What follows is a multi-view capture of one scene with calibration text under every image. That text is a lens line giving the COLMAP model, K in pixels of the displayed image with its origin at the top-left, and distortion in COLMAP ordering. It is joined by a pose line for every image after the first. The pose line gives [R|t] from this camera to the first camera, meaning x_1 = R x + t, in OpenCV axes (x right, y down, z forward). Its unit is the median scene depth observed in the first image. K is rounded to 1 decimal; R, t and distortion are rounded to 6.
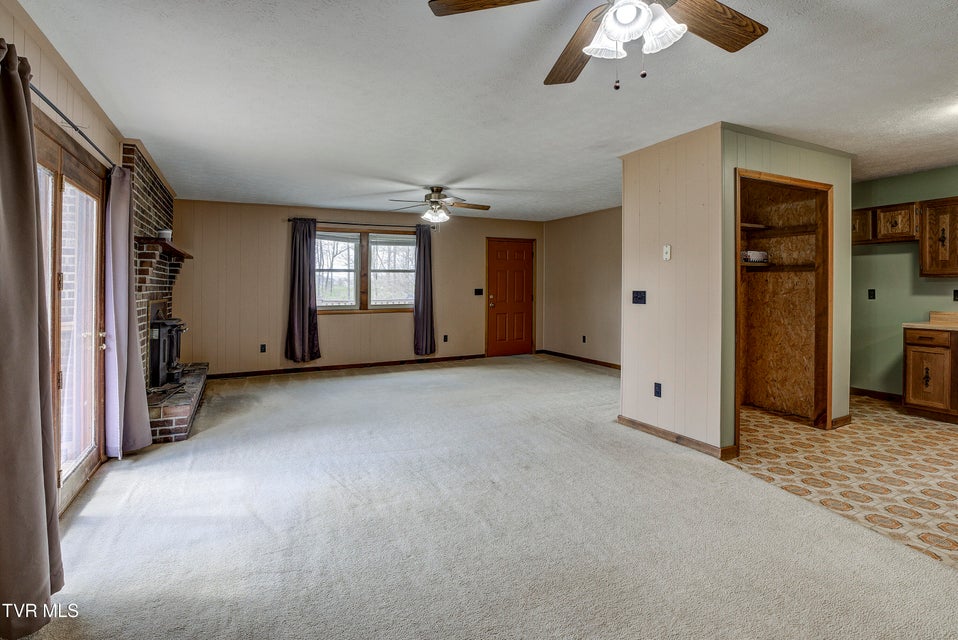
lens RADIAL K [[473.6, 0, 483.2], [0, 473.6, 291.6], [0, 0, 1]] dist [0.001937, 0.000283]
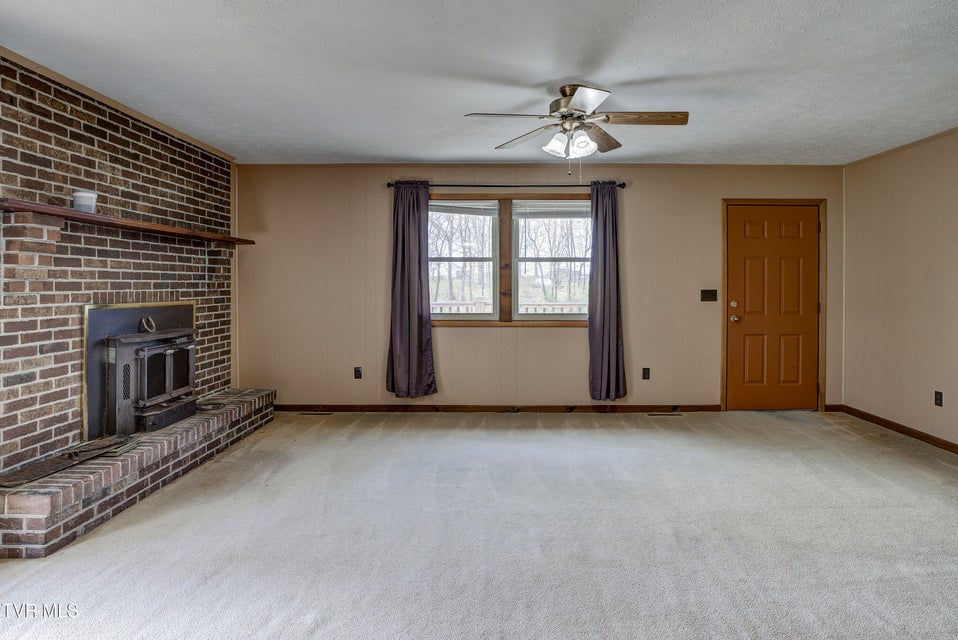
lens RADIAL K [[555.3, 0, 485.4], [0, 555.3, 281.7], [0, 0, 1]] dist [-0.028497, 0.003961]
pose [[0.889217, 0.004865, -0.457459, 0.063797], [-0.011155, 0.999877, -0.011051, -0.005765], [0.457349, 0.014930, 0.889162, 0.326481]]
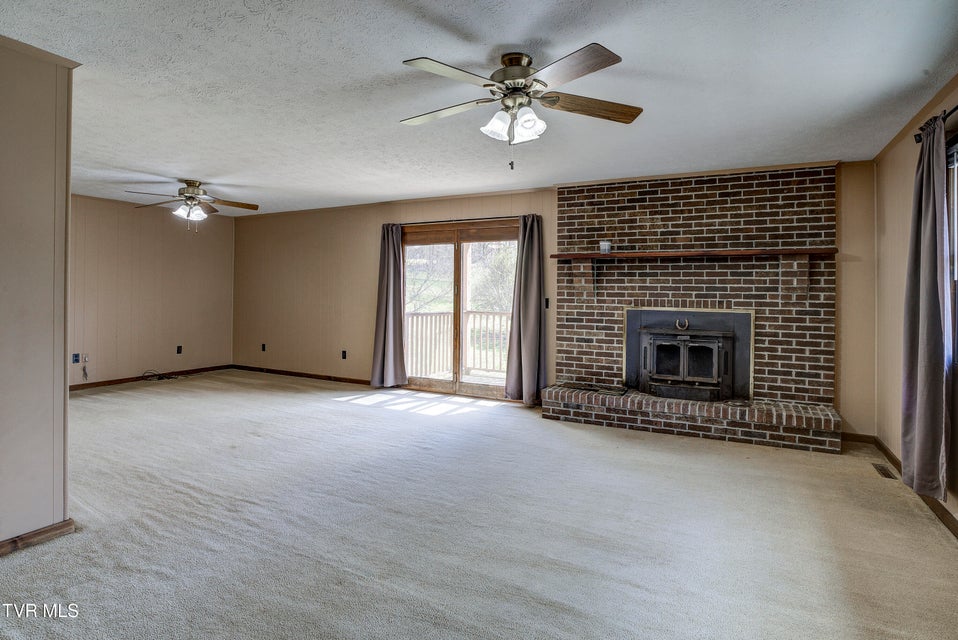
lens RADIAL K [[508.7, 0, 496.6], [0, 508.7, 286.7], [0, 0, 1]] dist [-0.004528, -0.000158]
pose [[-0.799473, -0.012698, -0.600567, 0.127113], [-0.015293, 0.999883, -0.000783, -0.011152], [0.600507, 0.008559, -0.799574, 0.968724]]
